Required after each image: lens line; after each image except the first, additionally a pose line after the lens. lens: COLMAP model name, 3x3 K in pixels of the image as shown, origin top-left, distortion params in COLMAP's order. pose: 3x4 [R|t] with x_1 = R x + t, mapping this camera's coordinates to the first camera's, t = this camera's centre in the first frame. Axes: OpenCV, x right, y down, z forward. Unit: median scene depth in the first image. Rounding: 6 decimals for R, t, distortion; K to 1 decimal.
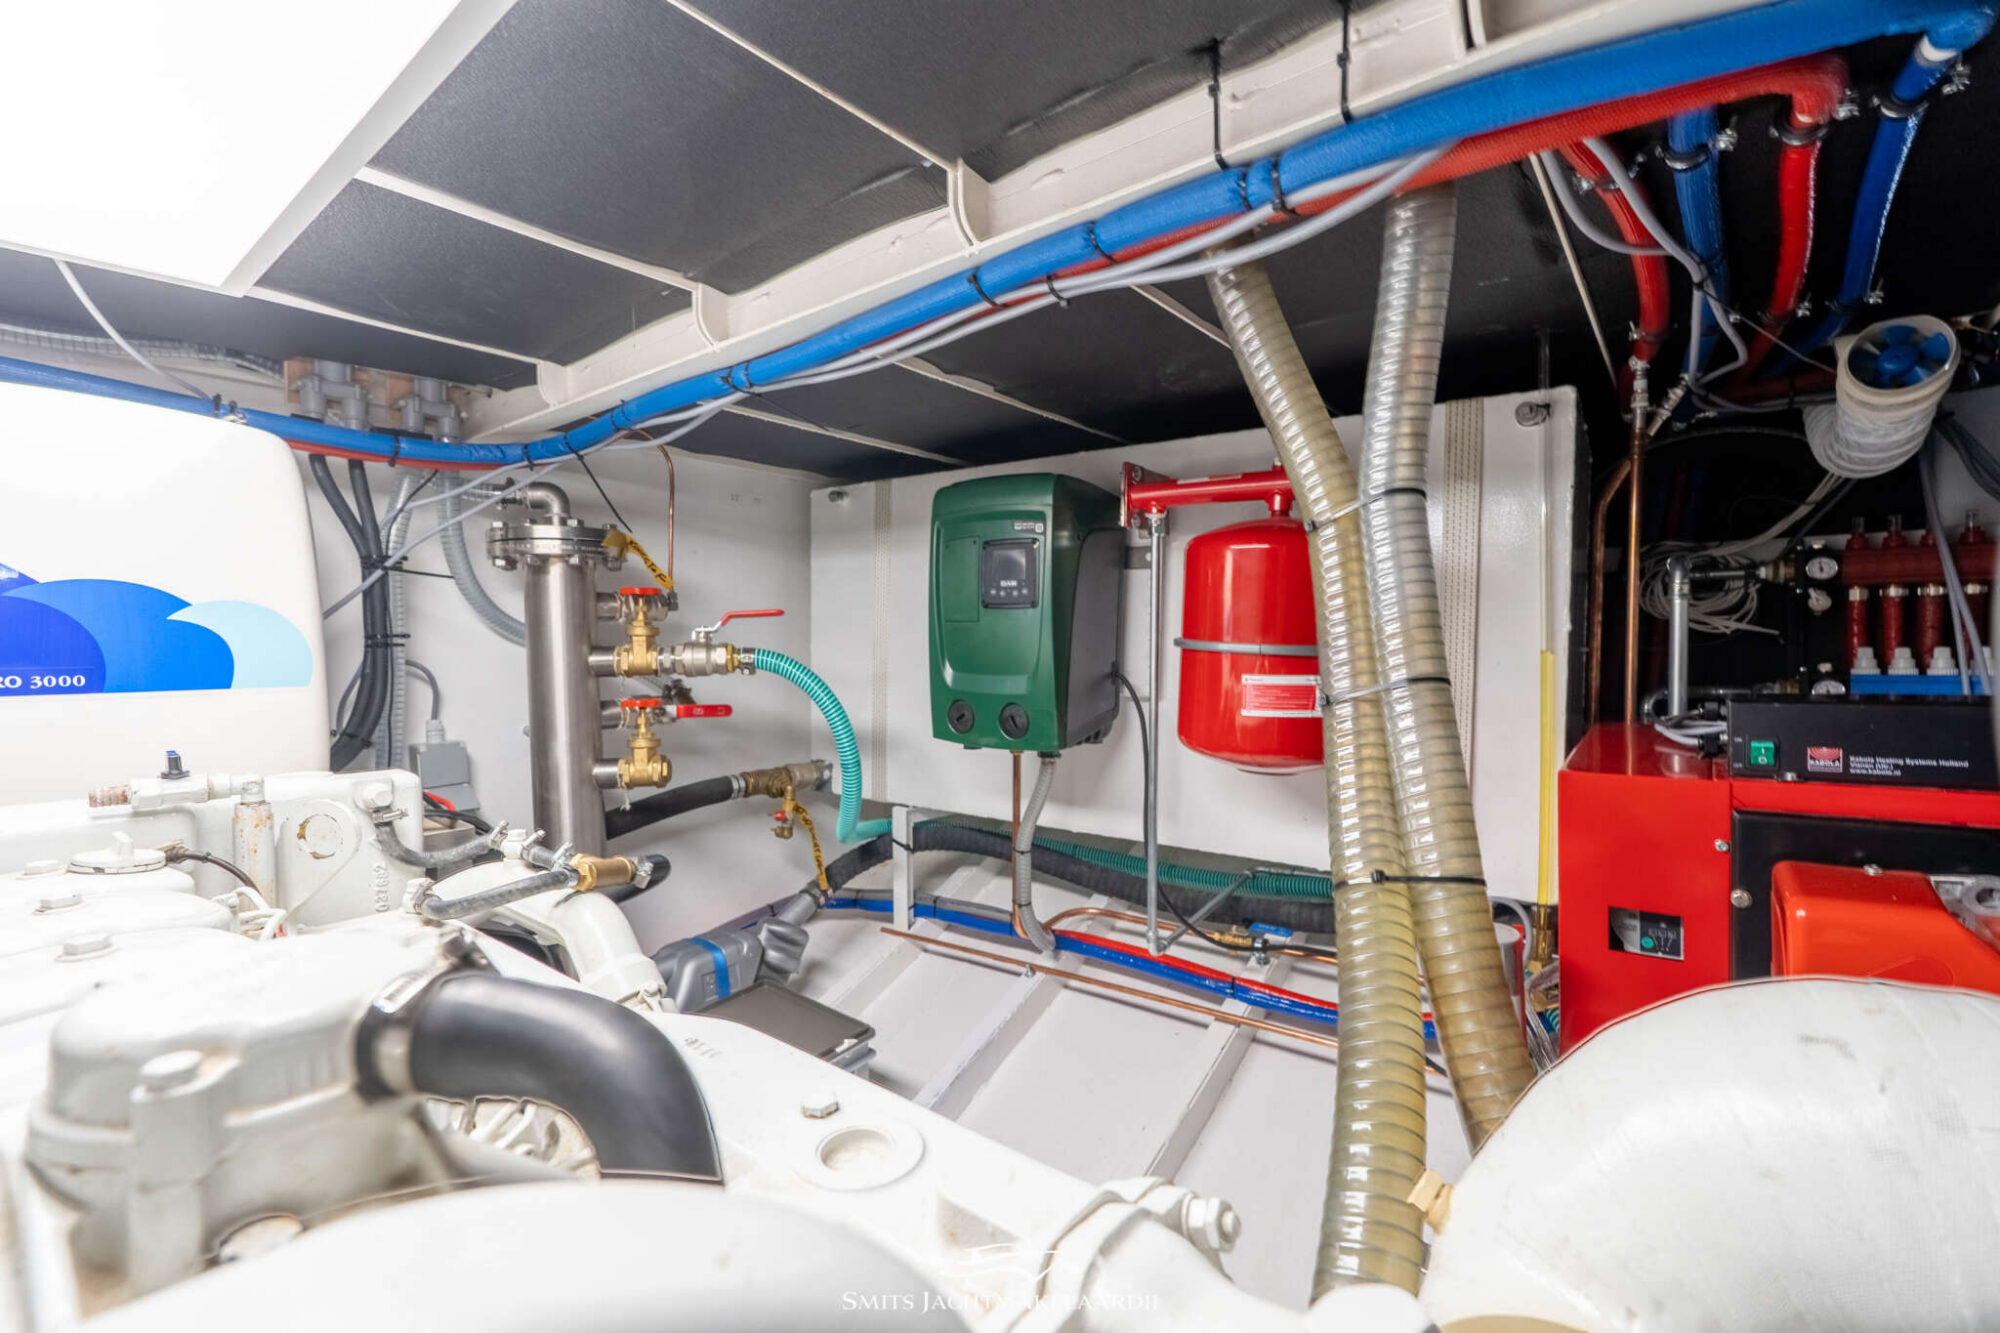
lens RADIAL K [[874.2, 0, 993.4], [0, 874.2, 671.5], [0, 0, 1]] dist [-0.001897, 0.001060]
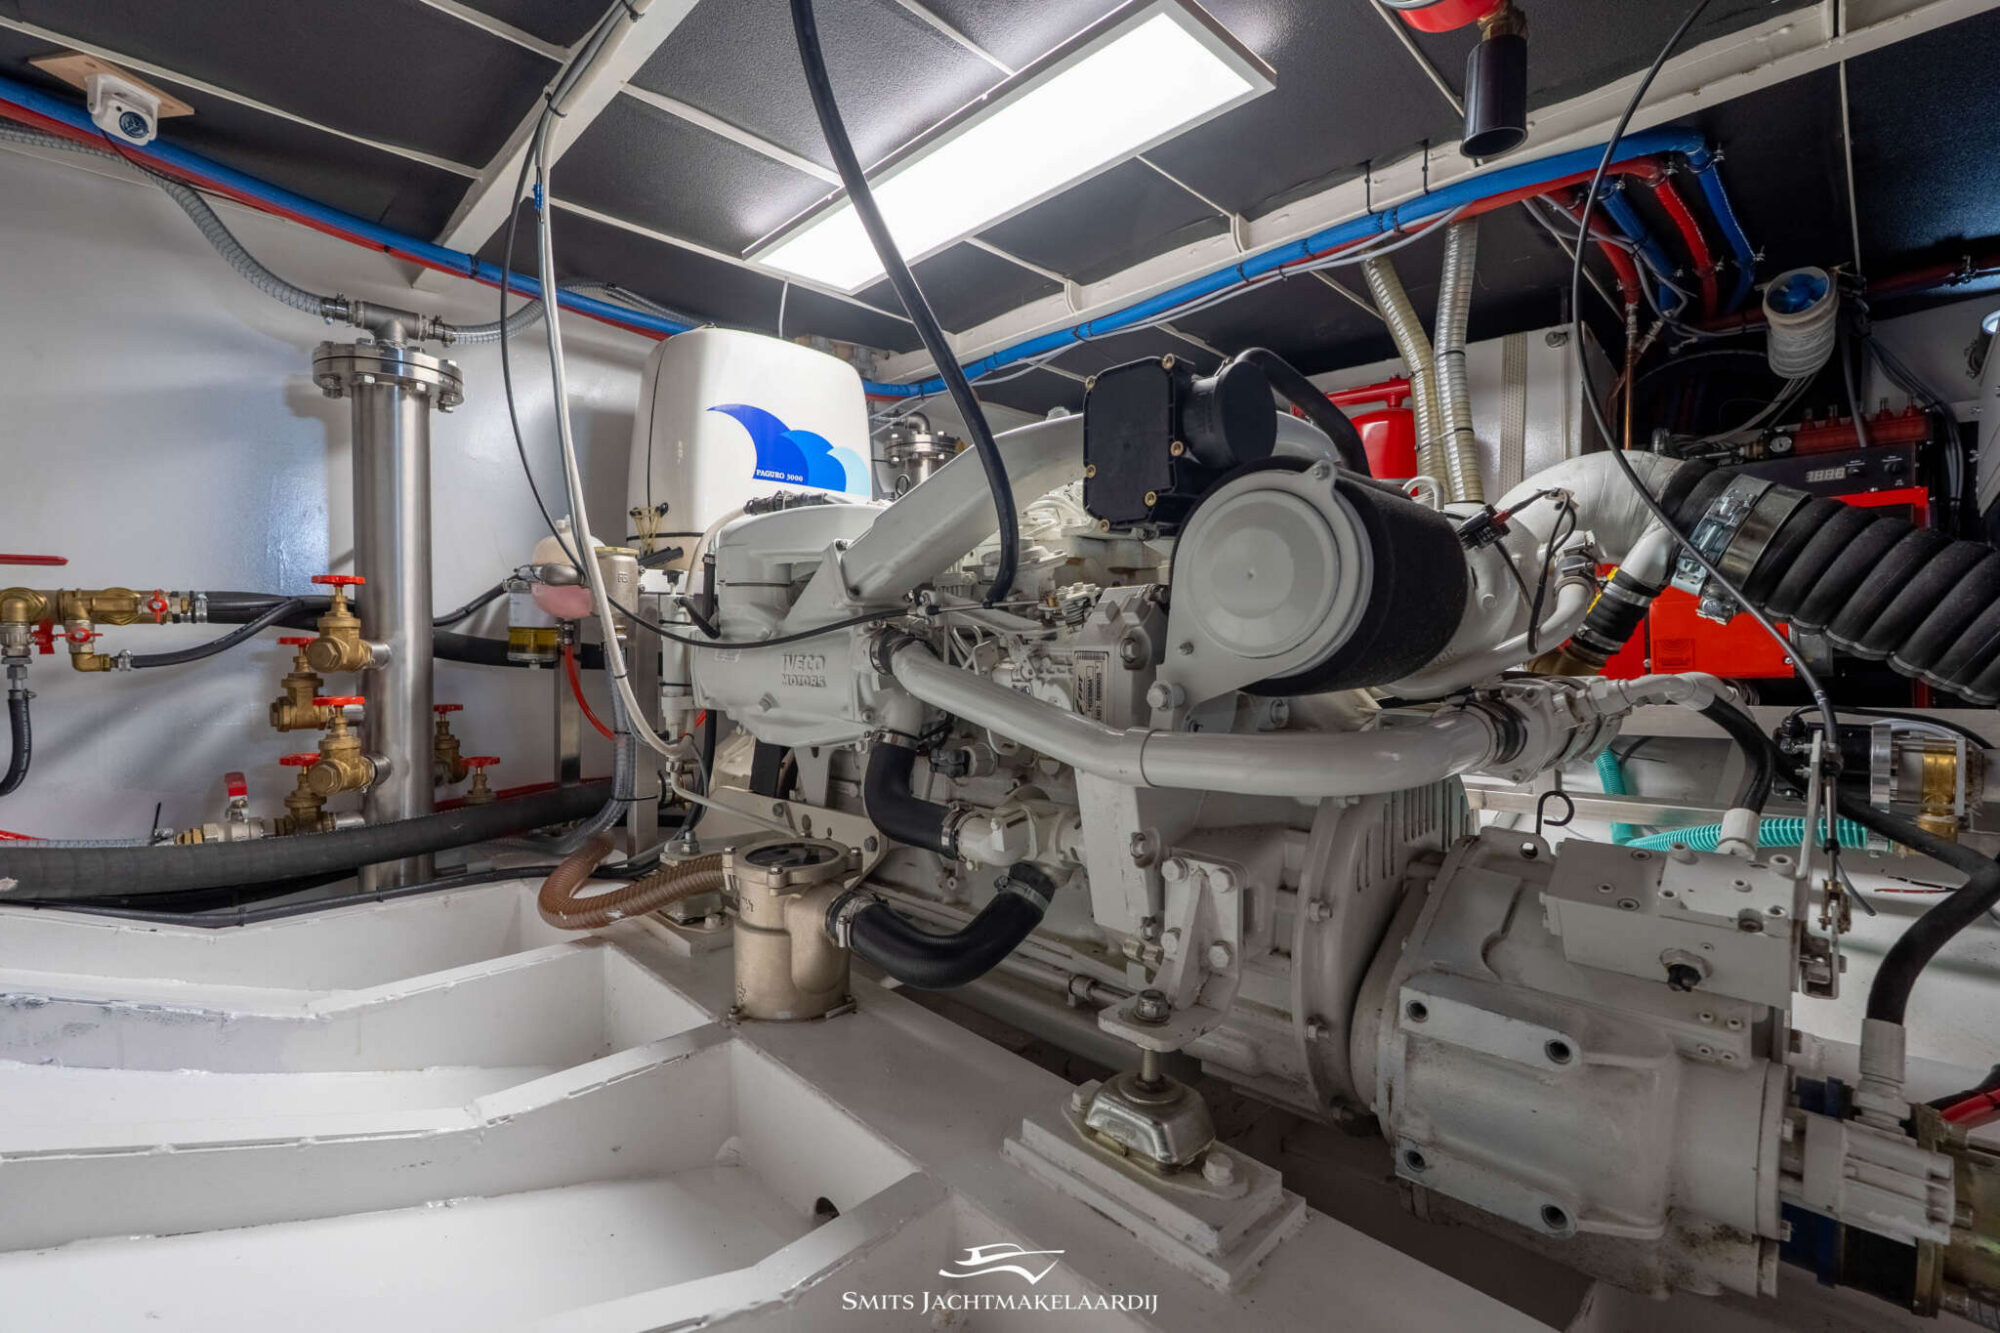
lens RADIAL K [[874.2, 0, 990.7], [0, 874.2, 667.5], [0, 0, 1]] dist [-0.001897, 0.001060]
pose [[0.994046, 0.003742, -0.108895, -0.241230], [-0.004778, 0.999946, -0.009261, 0.323704], [0.108854, 0.009726, 0.994010, -0.697287]]
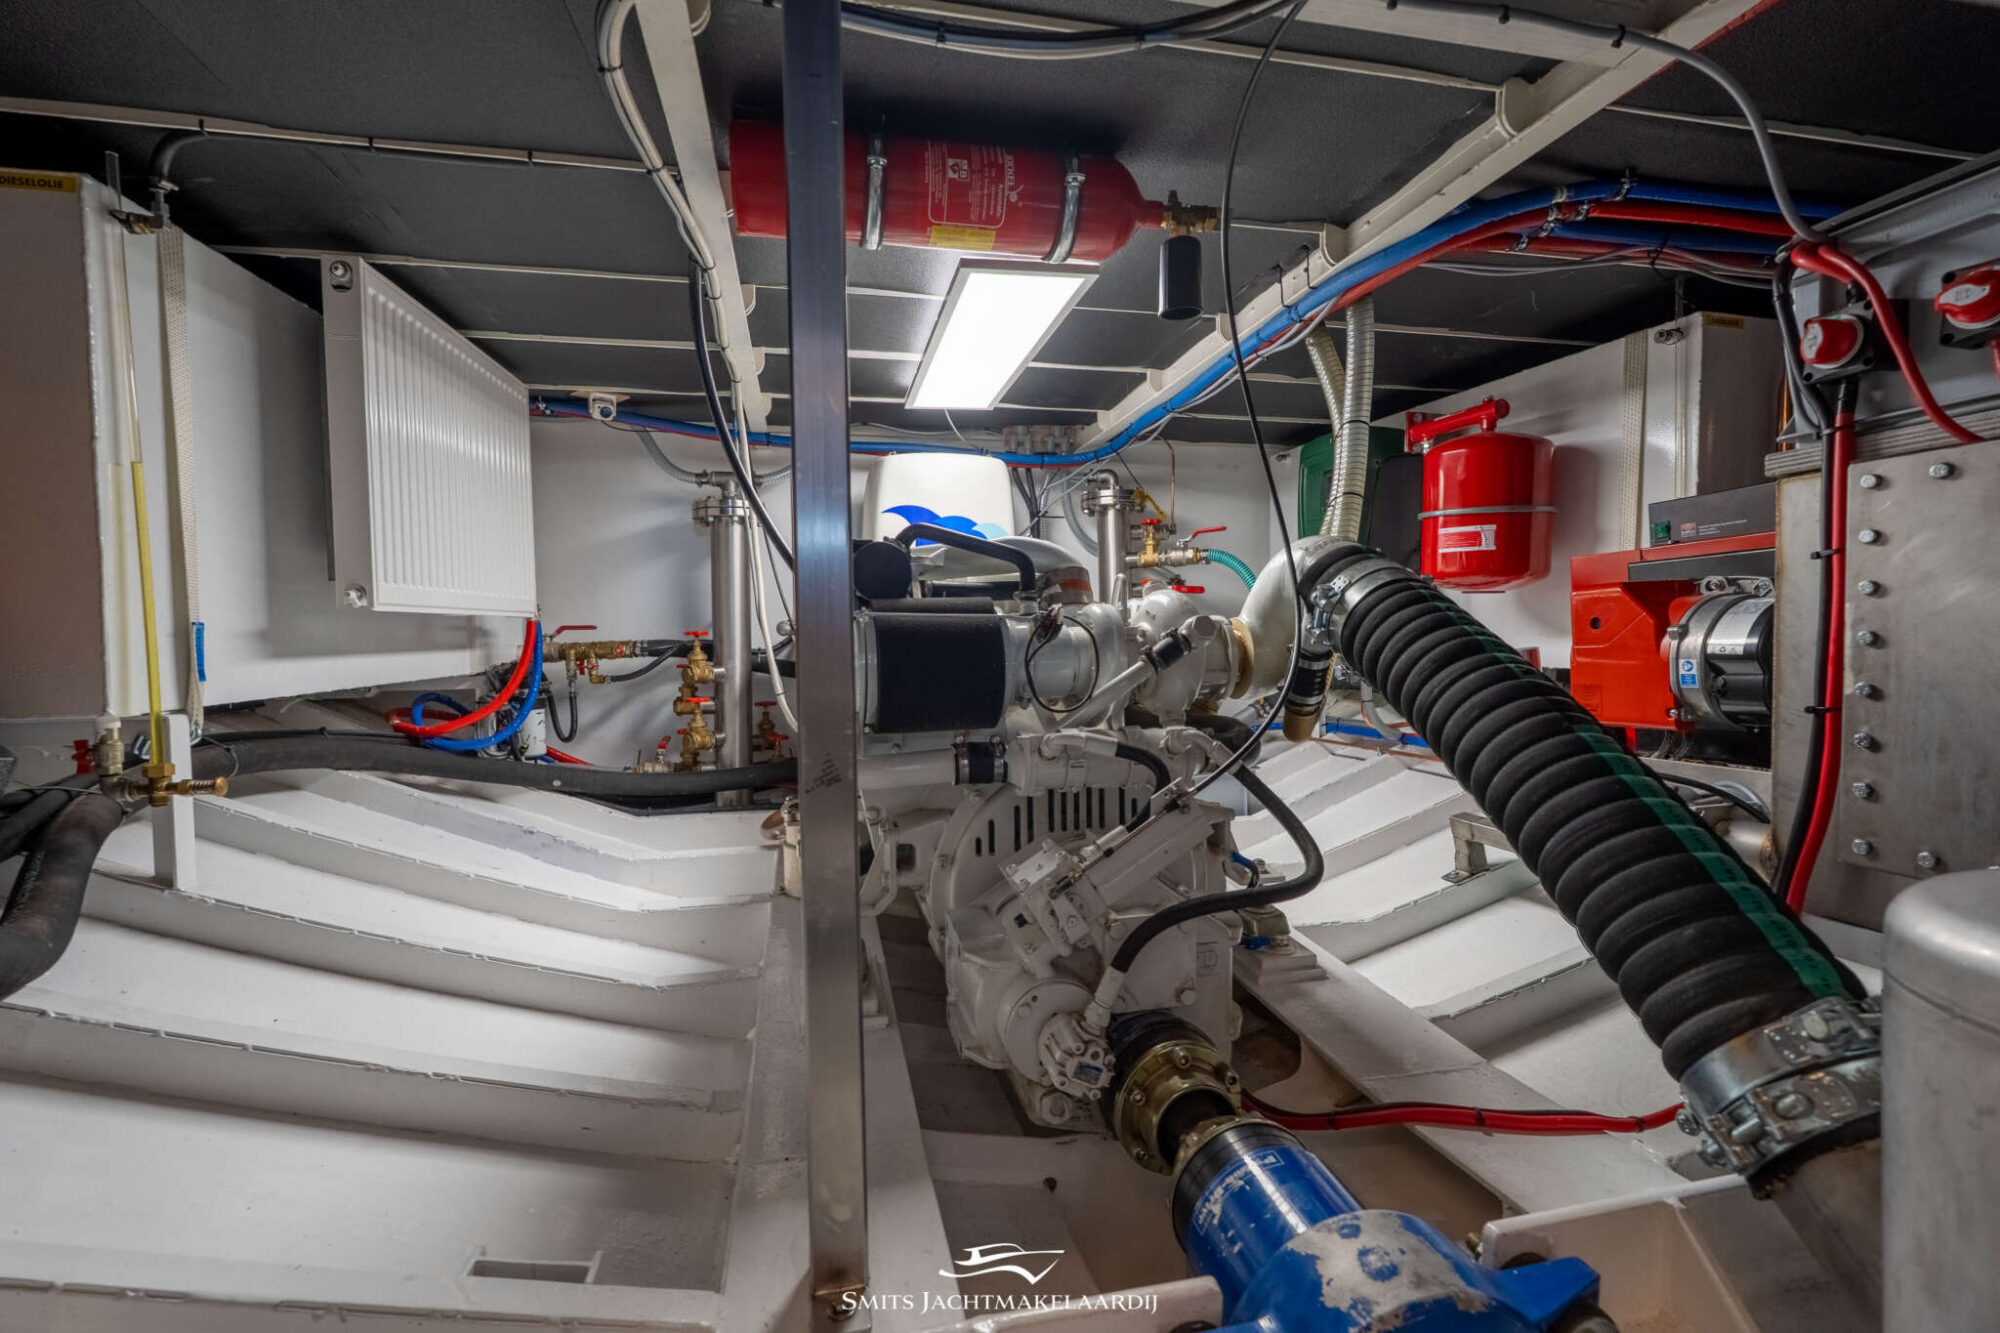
lens RADIAL K [[874.2, 0, 1000.5], [0, 874.2, 662.5], [0, 0, 1]] dist [-0.001897, 0.001060]
pose [[0.779235, 0.015627, -0.626537, 0.644580], [-0.012852, 0.999877, 0.008955, 0.243923], [0.626600, 0.001075, 0.779340, -0.813804]]
